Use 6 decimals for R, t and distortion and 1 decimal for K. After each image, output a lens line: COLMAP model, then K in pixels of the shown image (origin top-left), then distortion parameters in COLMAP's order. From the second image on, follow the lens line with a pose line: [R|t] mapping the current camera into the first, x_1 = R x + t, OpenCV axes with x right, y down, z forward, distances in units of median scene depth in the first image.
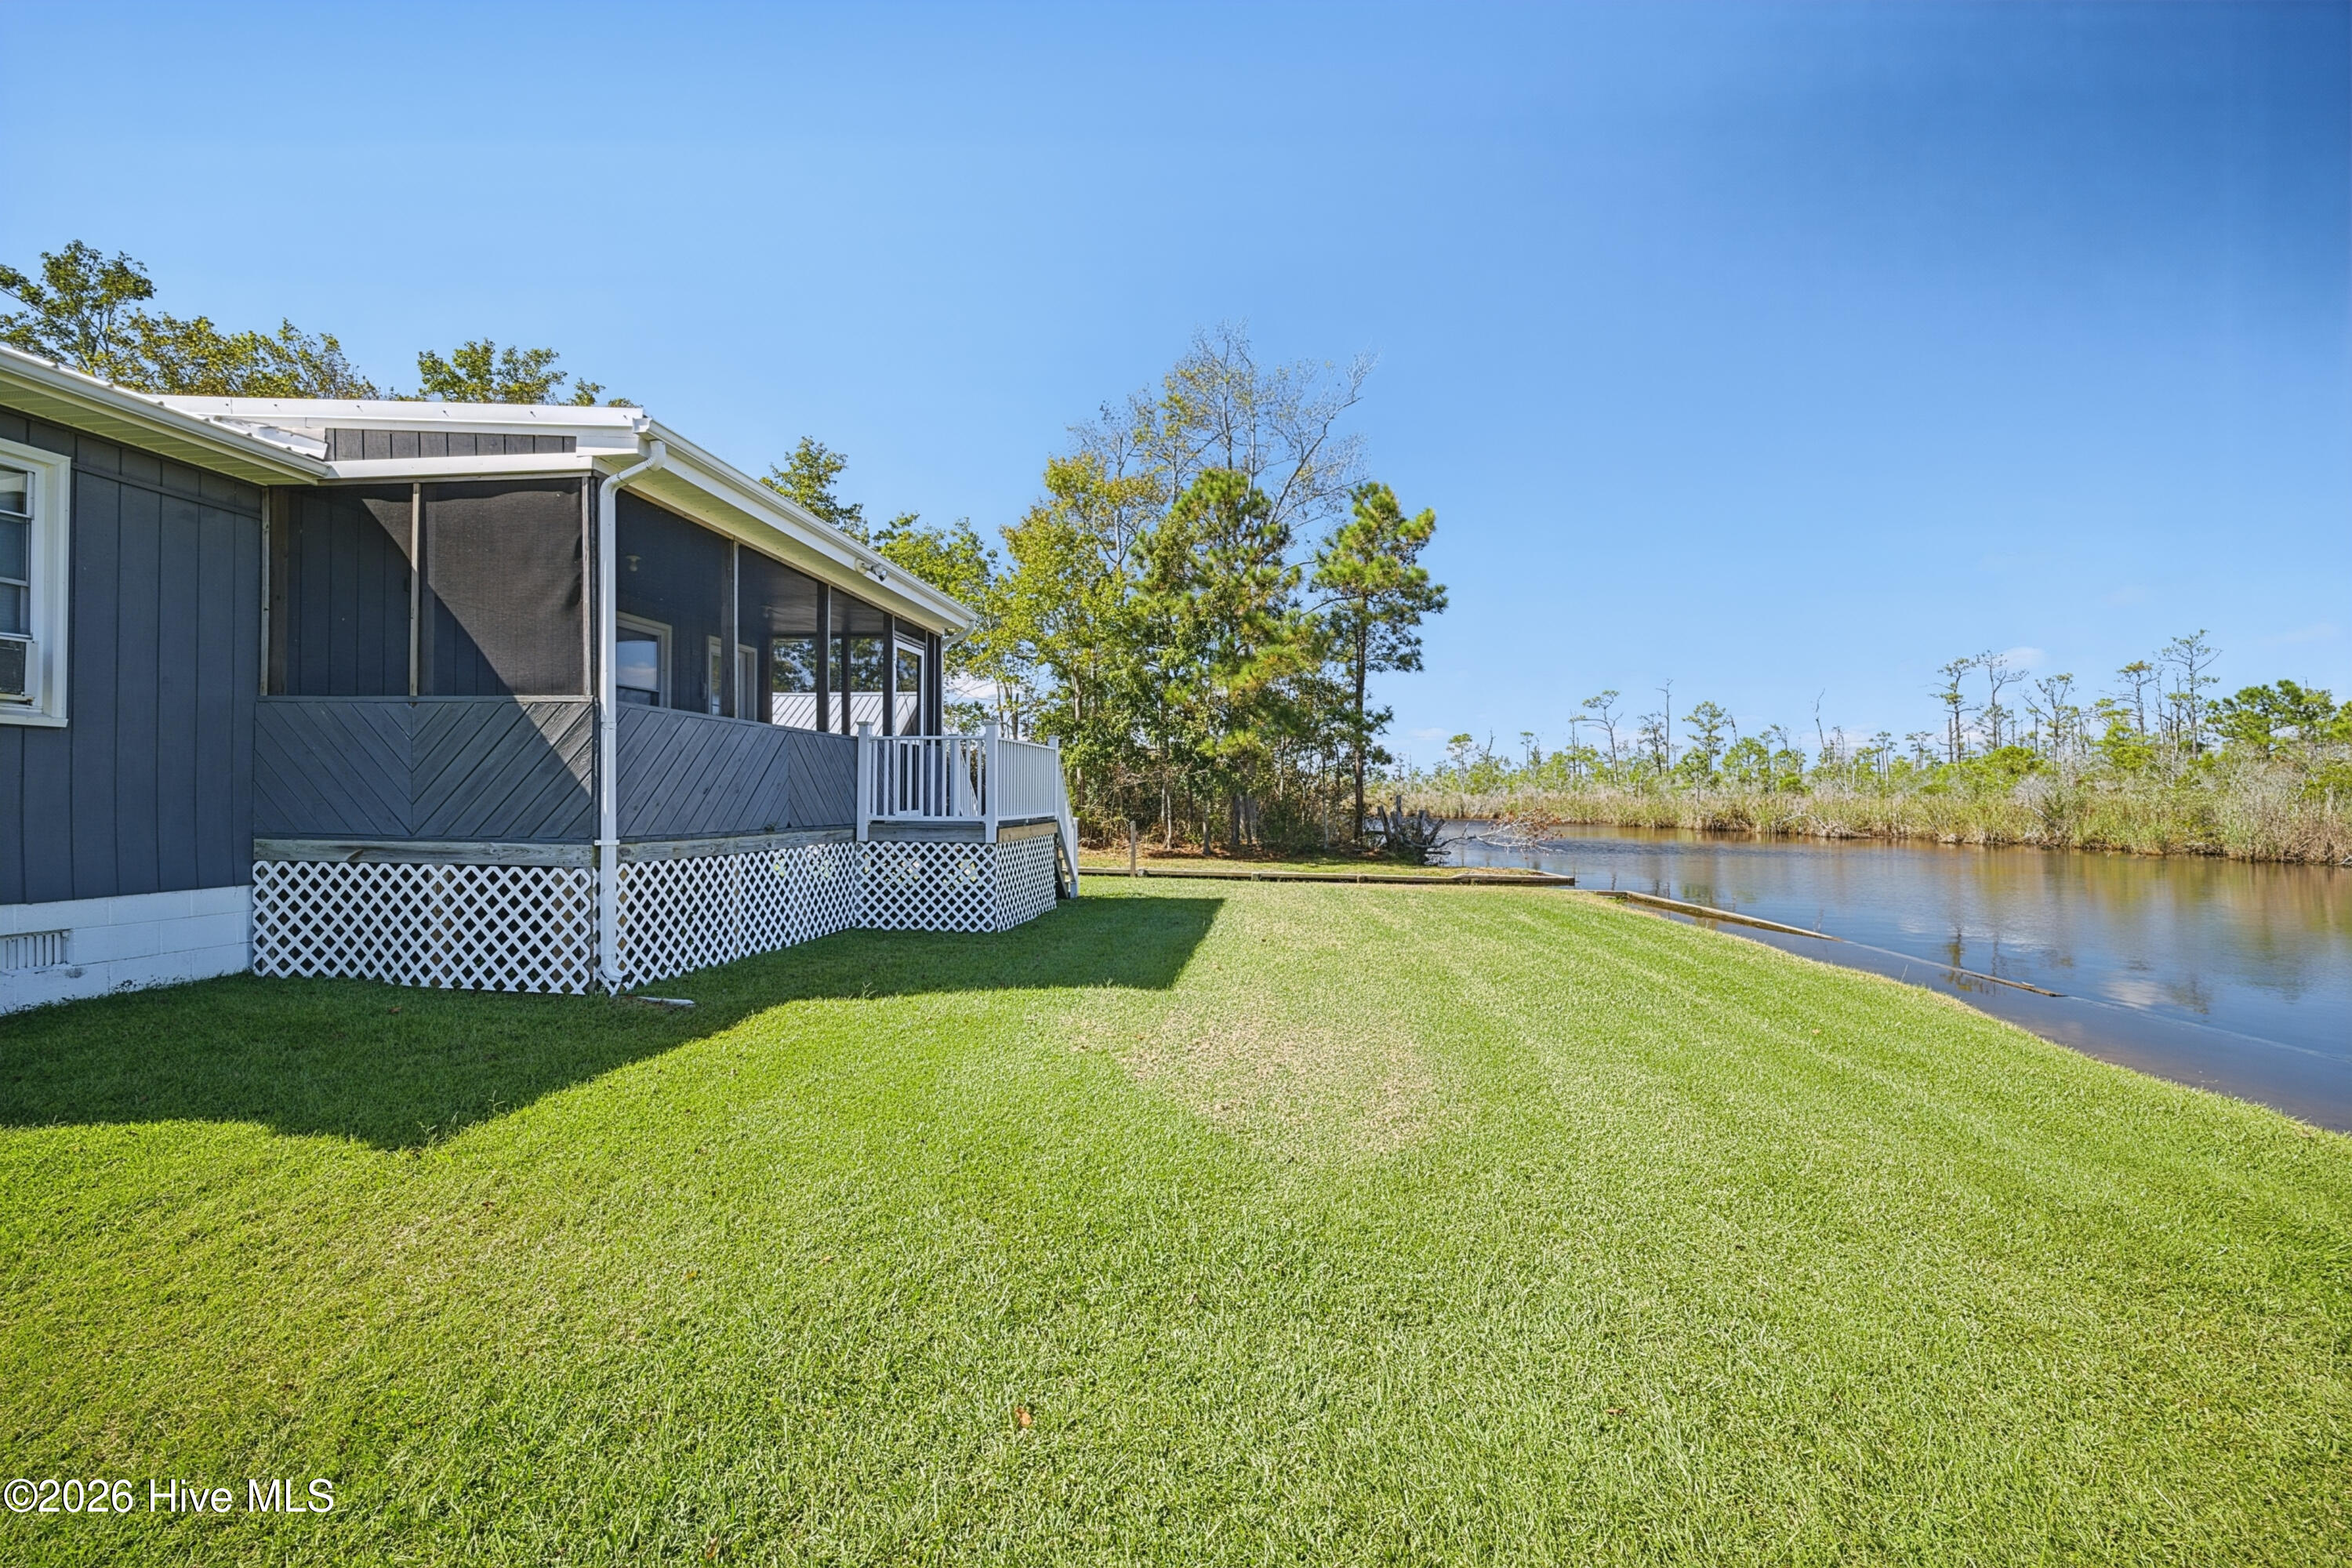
lens RADIAL K [[940.7, 0, 1176.0], [0, 940.7, 784.0], [0, 0, 1]] dist [0.009455, 0.000165]
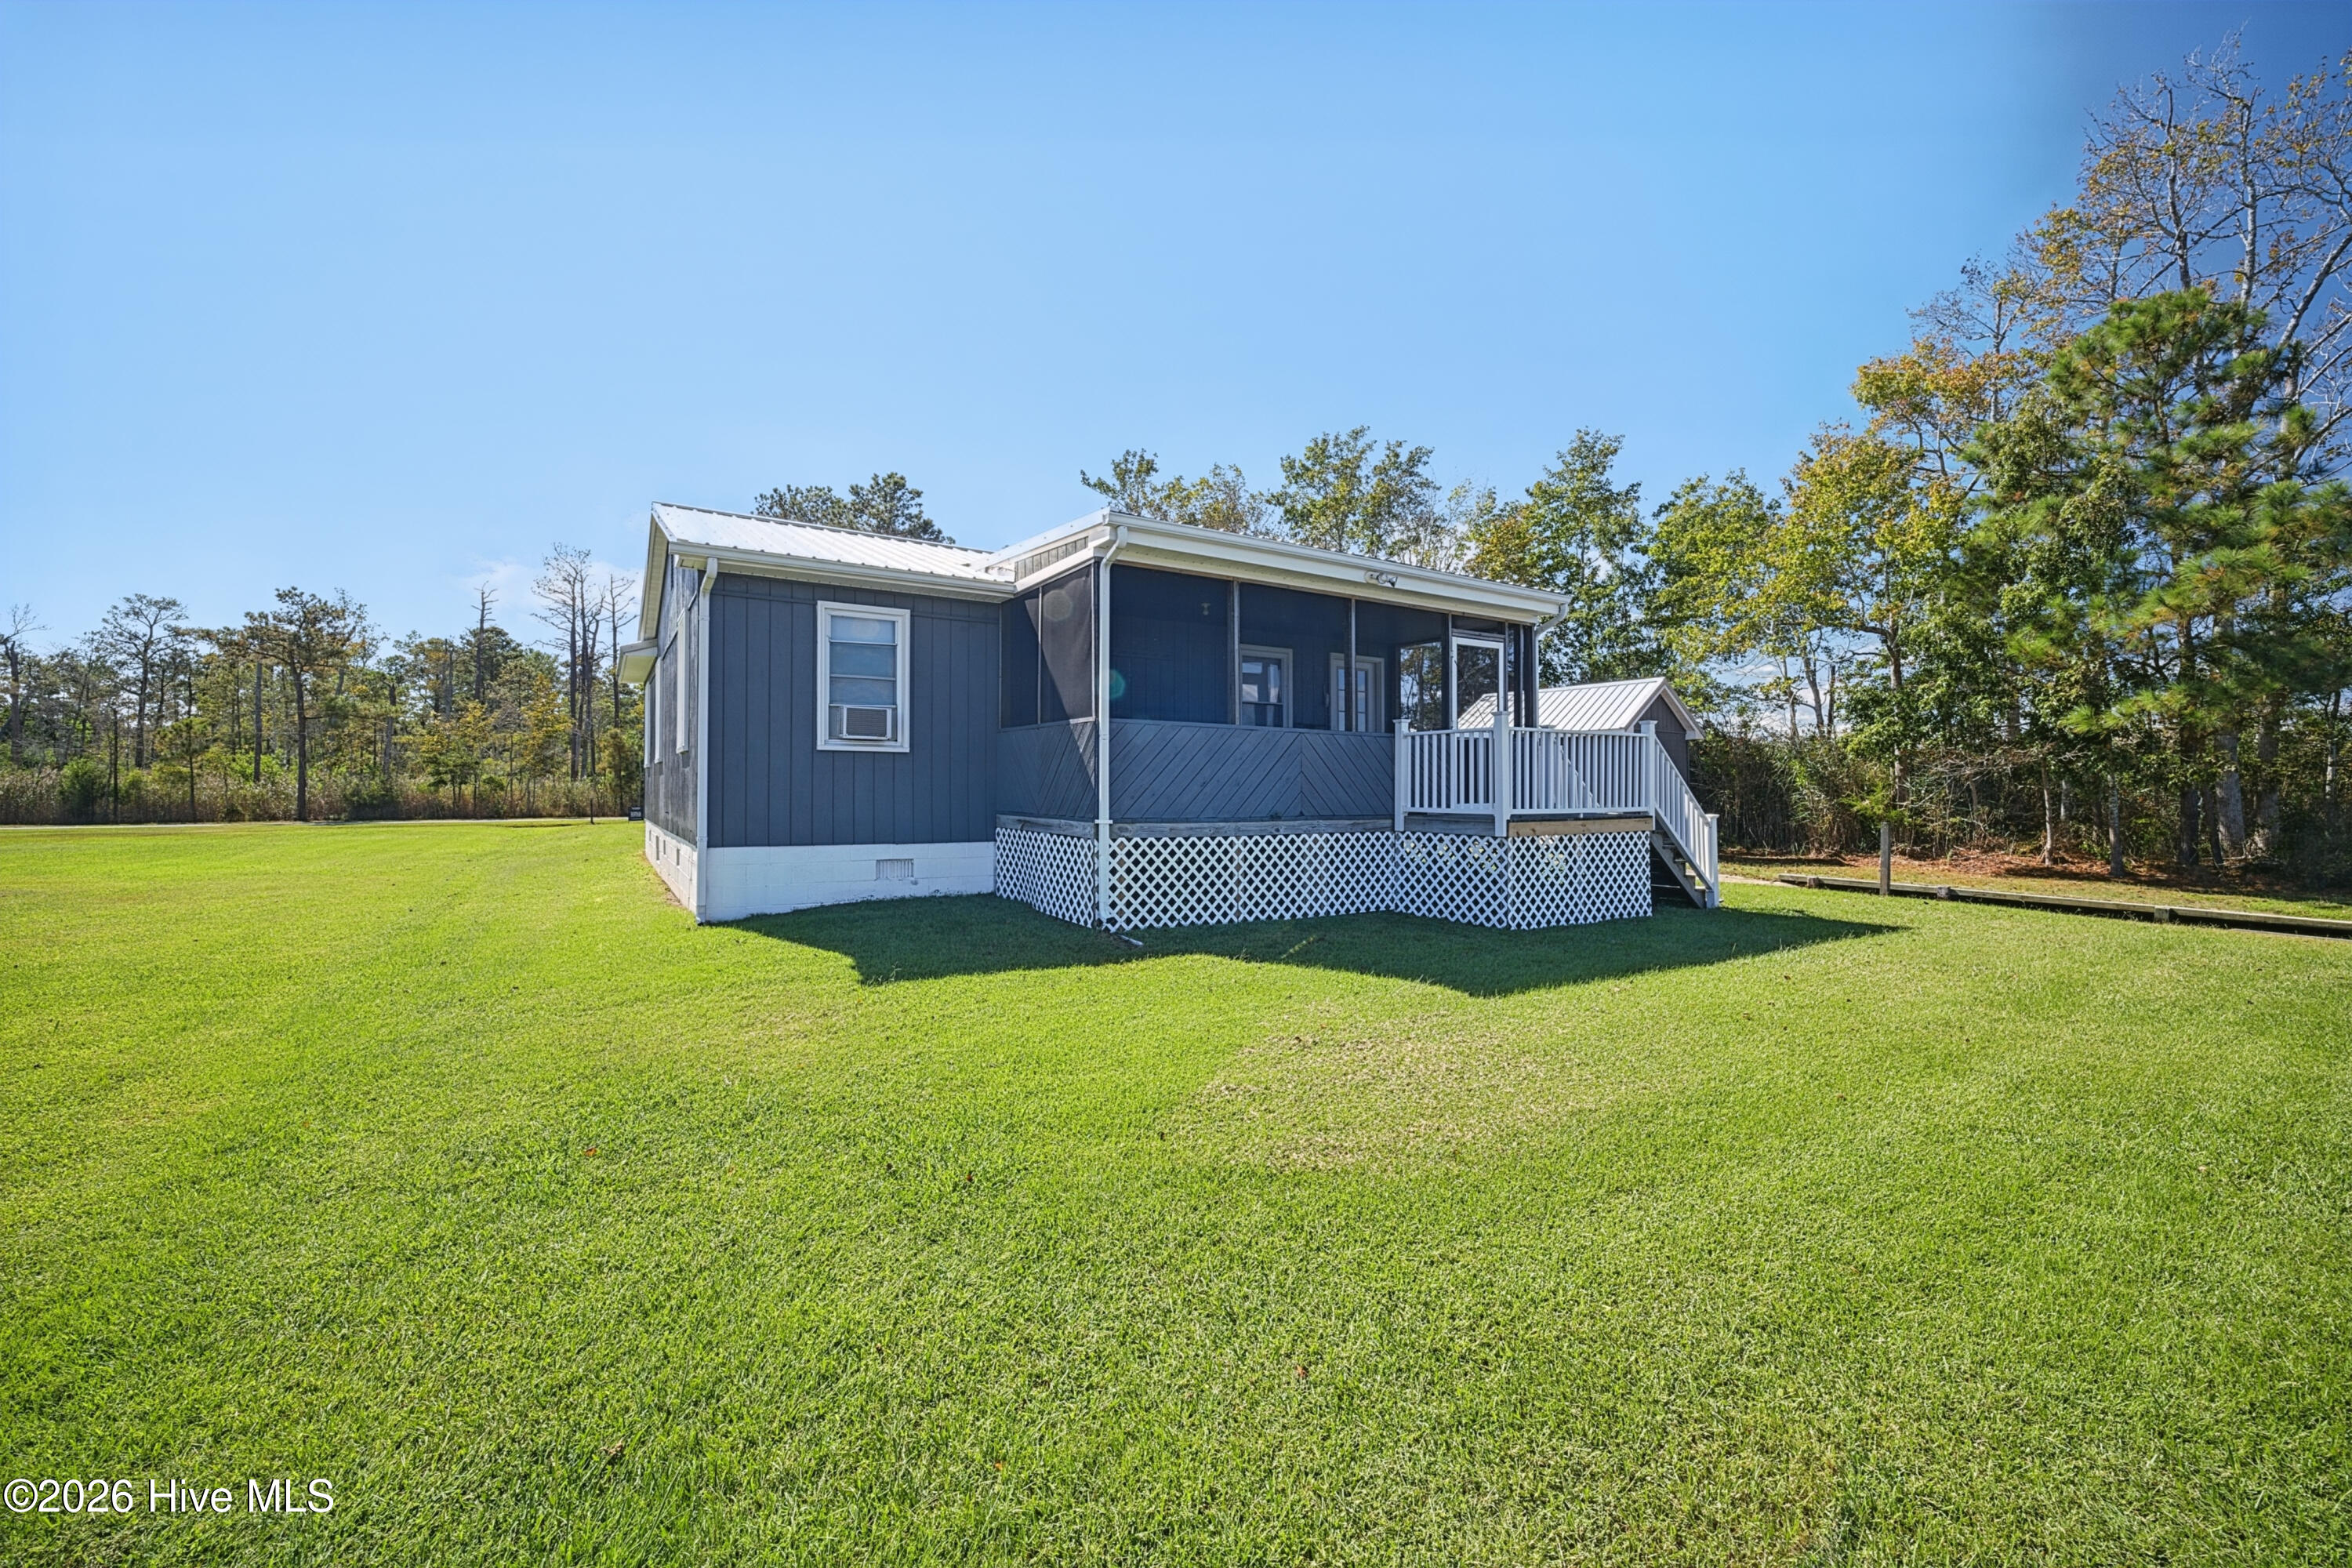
lens RADIAL K [[938.2, 0, 1181.9], [0, 938.2, 784.0], [0, 0, 1]] dist [0.001251, 0.000016]
pose [[0.625551, -0.005906, -0.780161, 0.345256], [0.010406, 0.999946, 0.000774, 0.003891], [0.780114, -0.008603, 0.625578, 0.141737]]
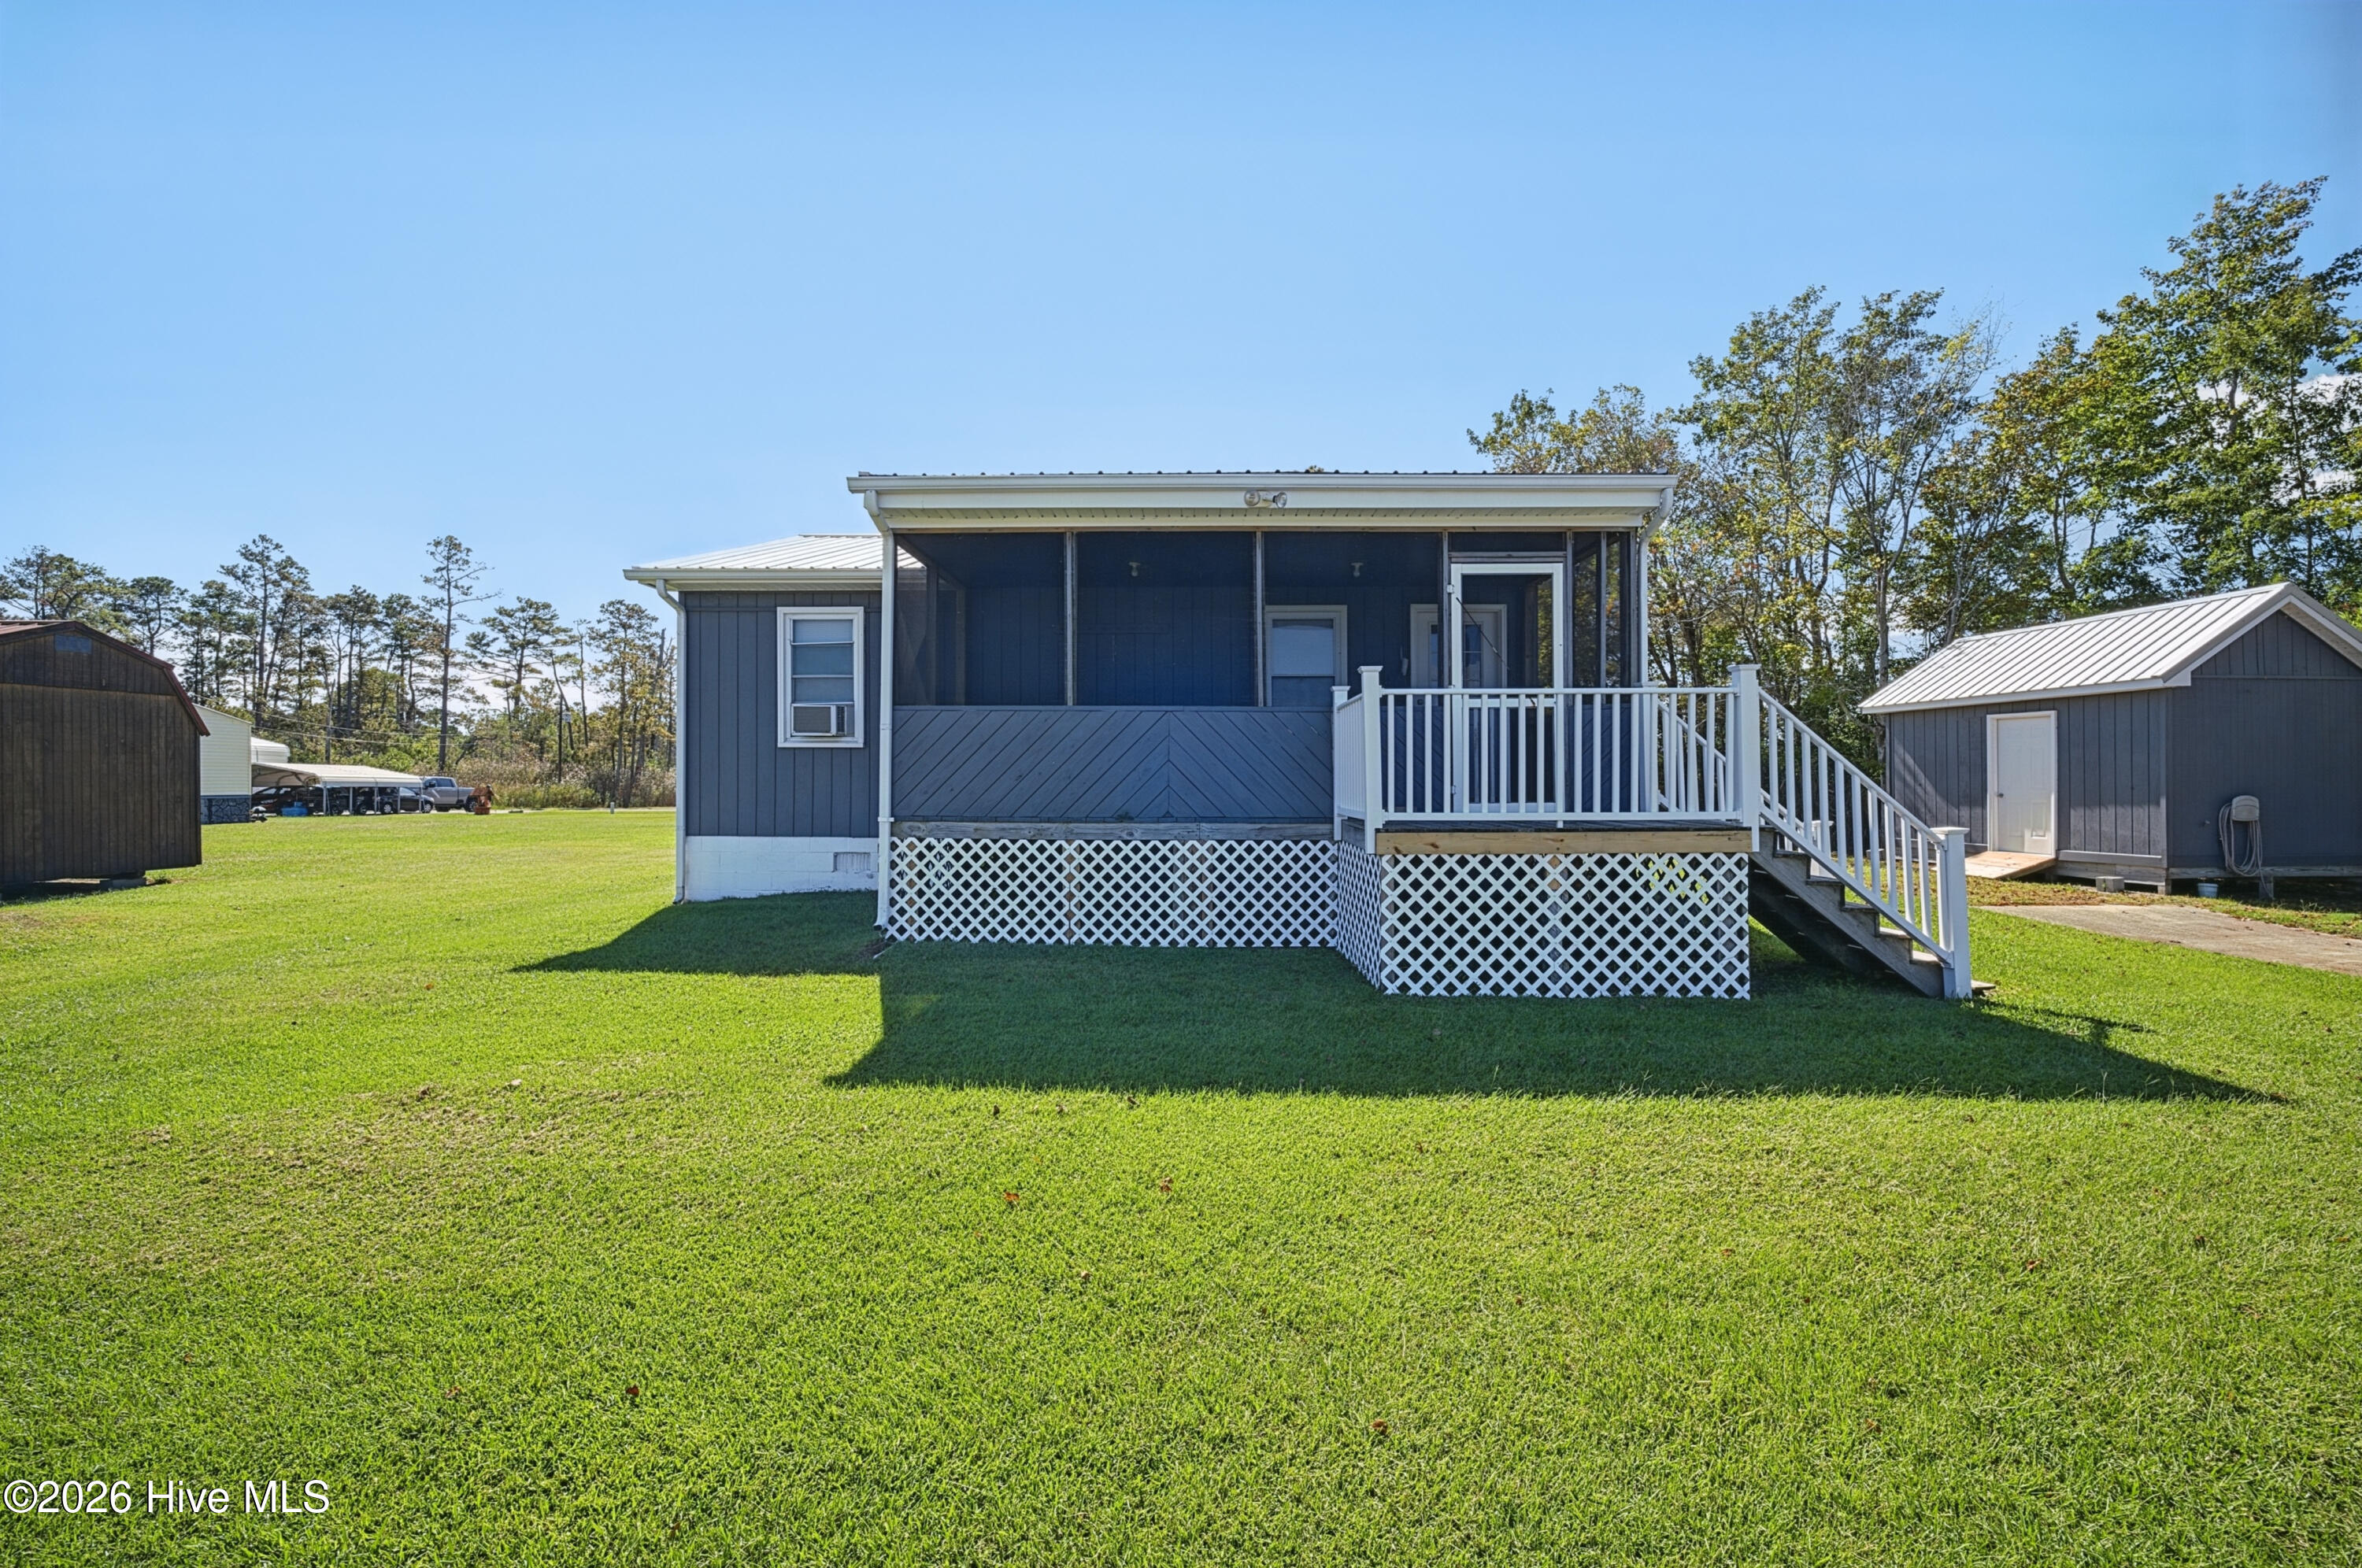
lens RADIAL K [[943.6, 0, 1181.0], [0, 943.6, 784.0], [0, 0, 1]] dist [-0.003290, 0.003557]
pose [[0.097423, -0.002356, -0.995240, 0.434139], [0.012840, 0.999917, -0.001110, 0.013393], [0.995160, -0.012671, 0.097446, 0.800472]]
